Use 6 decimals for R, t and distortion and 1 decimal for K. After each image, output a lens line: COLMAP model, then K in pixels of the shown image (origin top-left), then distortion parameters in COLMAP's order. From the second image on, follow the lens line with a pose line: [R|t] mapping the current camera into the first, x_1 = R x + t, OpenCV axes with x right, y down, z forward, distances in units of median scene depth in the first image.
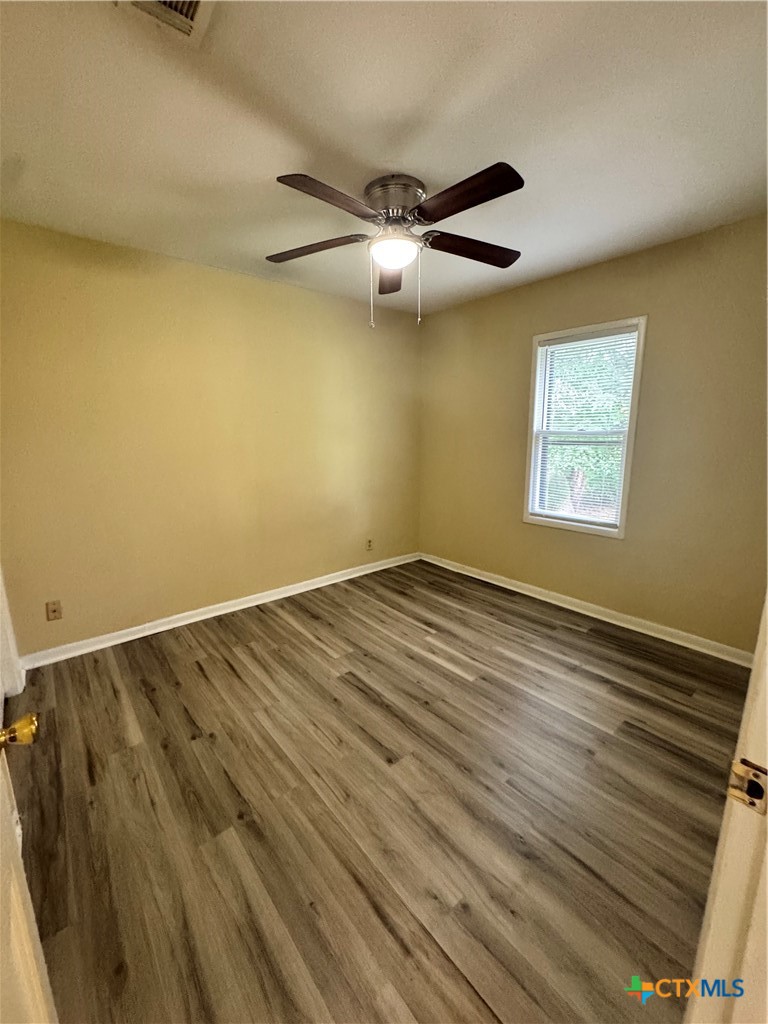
lens RADIAL K [[411.0, 0, 383.5], [0, 411.0, 511.3], [0, 0, 1]] dist [-0.003686, 0.000709]
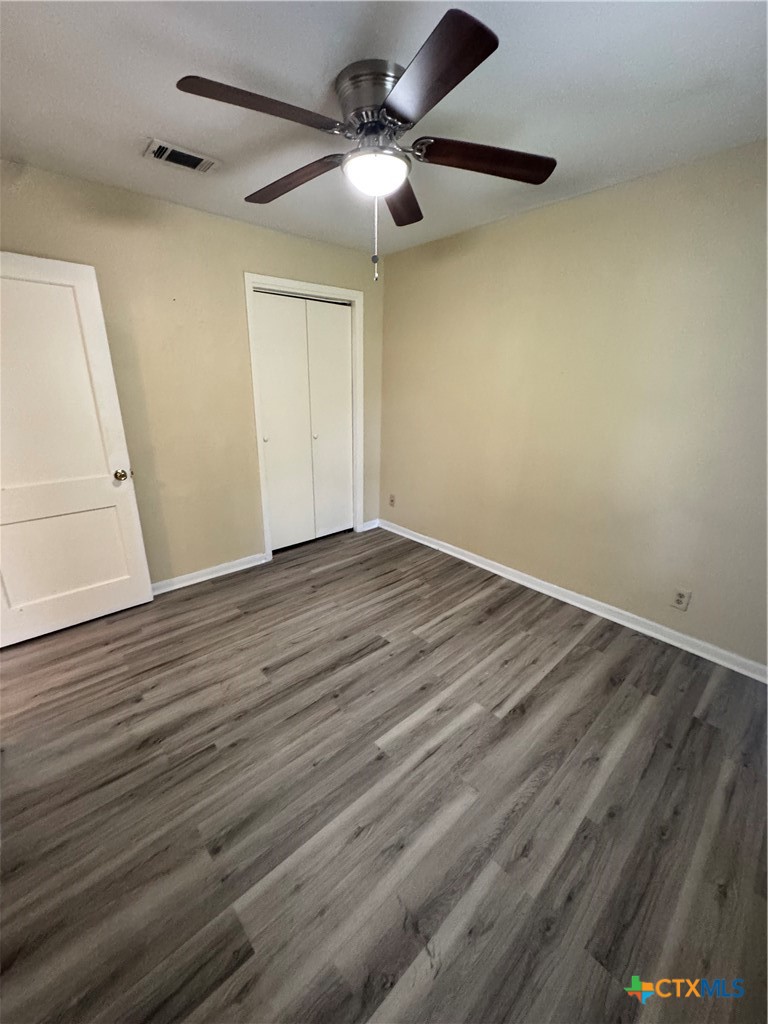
lens RADIAL K [[411.0, 0, 383.5], [0, 411.0, 511.3], [0, 0, 1]] dist [-0.003686, 0.000709]
pose [[0.035173, 0.321075, -0.946400, 0.715965], [-0.205843, 0.929009, 0.307525, -0.201026], [0.977953, 0.183994, 0.098767, 0.772491]]
